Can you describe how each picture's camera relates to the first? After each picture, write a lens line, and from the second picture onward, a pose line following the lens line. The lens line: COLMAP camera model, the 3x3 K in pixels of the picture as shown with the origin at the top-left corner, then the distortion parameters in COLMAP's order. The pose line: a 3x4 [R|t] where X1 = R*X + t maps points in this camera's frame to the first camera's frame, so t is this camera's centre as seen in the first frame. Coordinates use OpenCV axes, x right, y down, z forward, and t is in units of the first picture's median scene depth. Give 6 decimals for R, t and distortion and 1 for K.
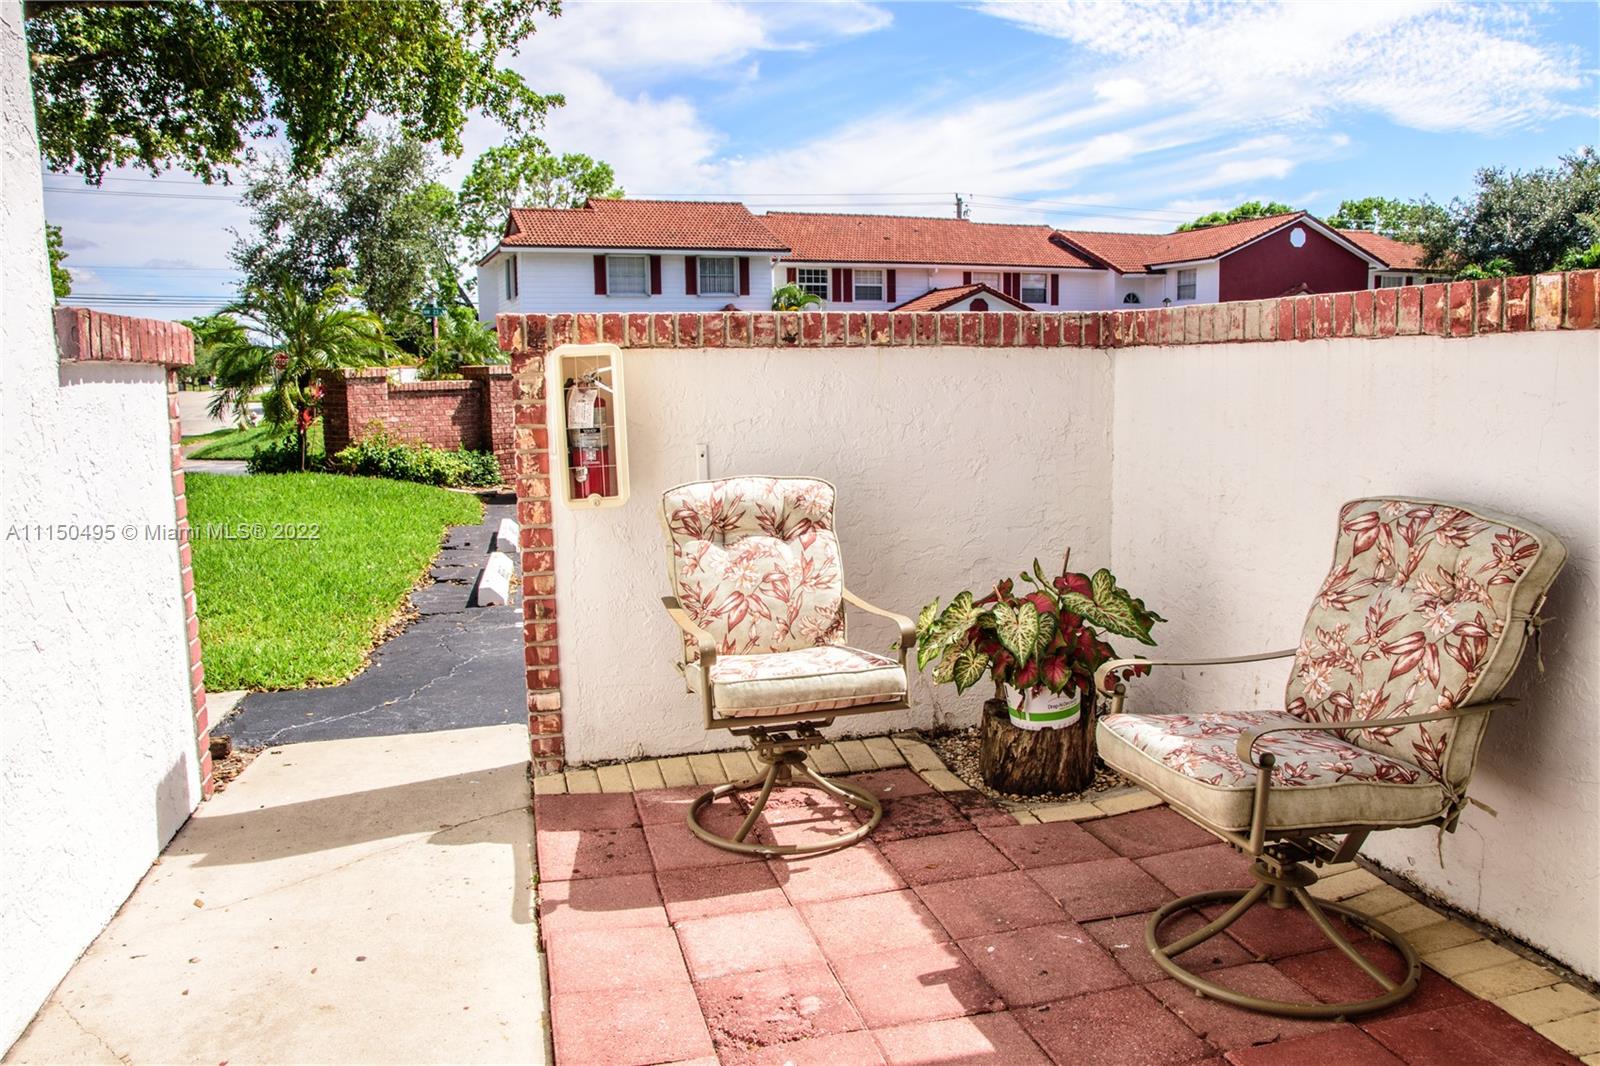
lens RADIAL K [[1194.0, 0, 800.2], [0, 1194.0, 540.5], [0, 0, 1]] dist [-0.126875, 0.108914]
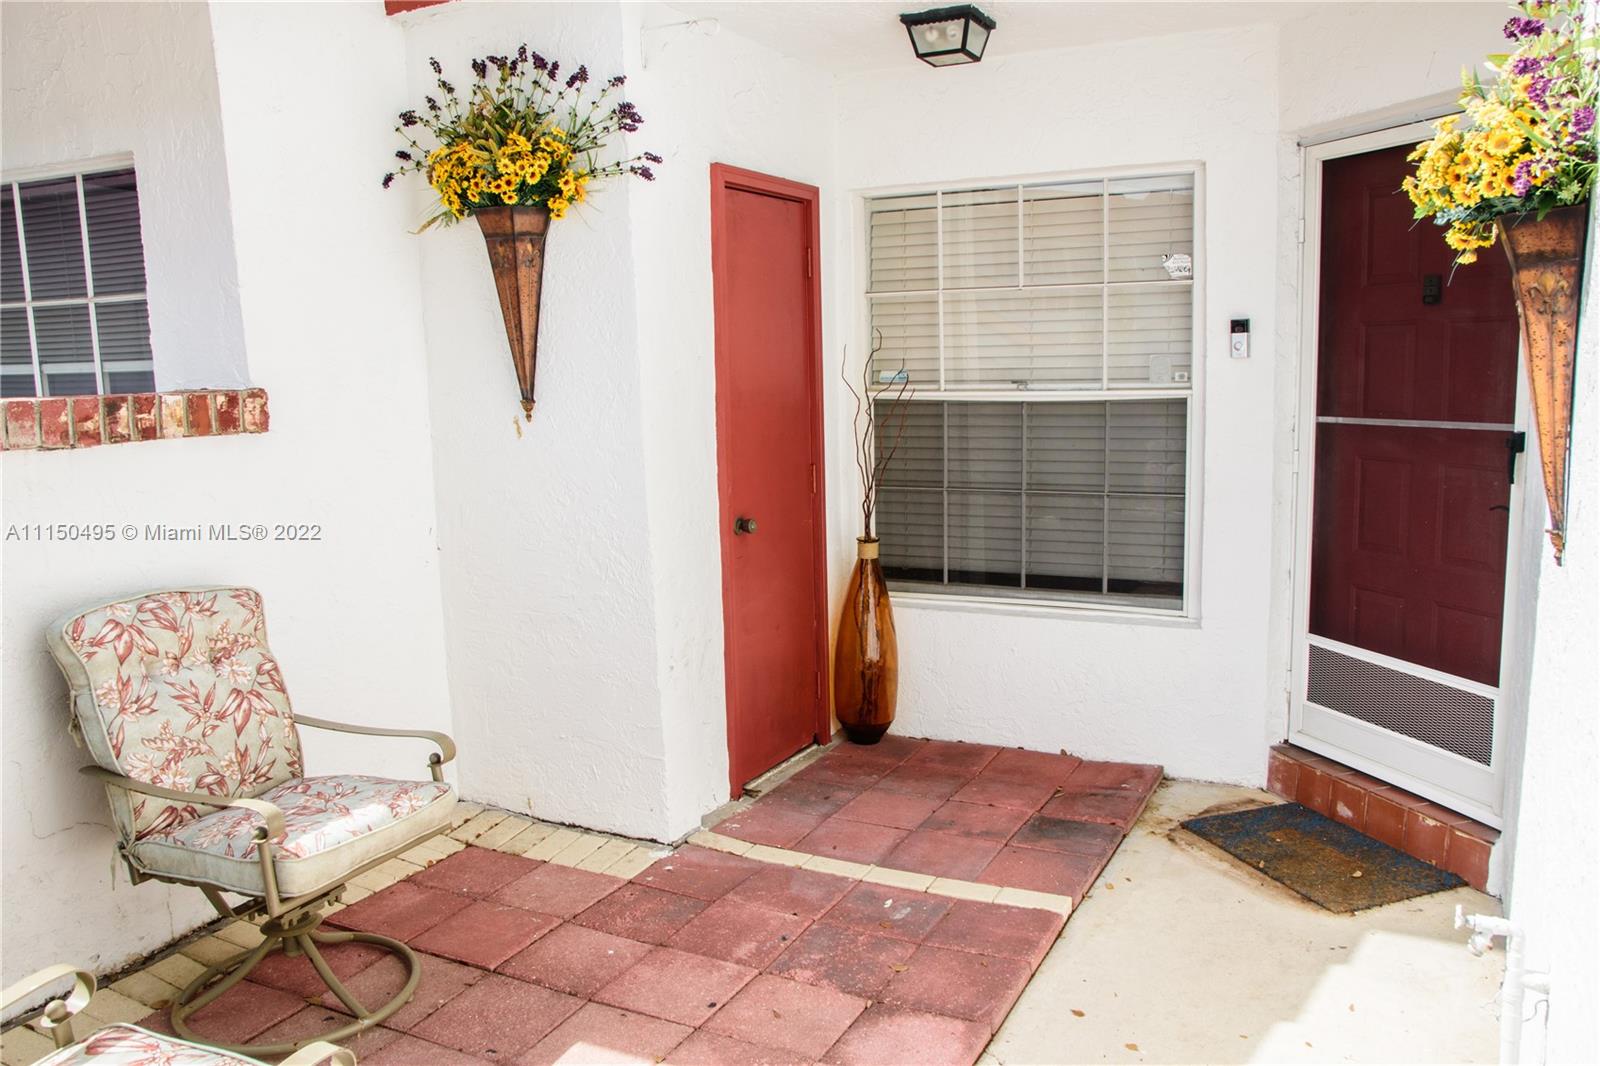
lens RADIAL K [[1218.8, 0, 801.5], [0, 1218.8, 540.2], [0, 0, 1]] dist [-0.058642, 0.001299]
pose [[-0.754727, -0.059874, 0.653301, -0.695048], [0.130996, 0.962018, 0.239501, -0.283753], [-0.642828, 0.266338, -0.718218, 1.450588]]
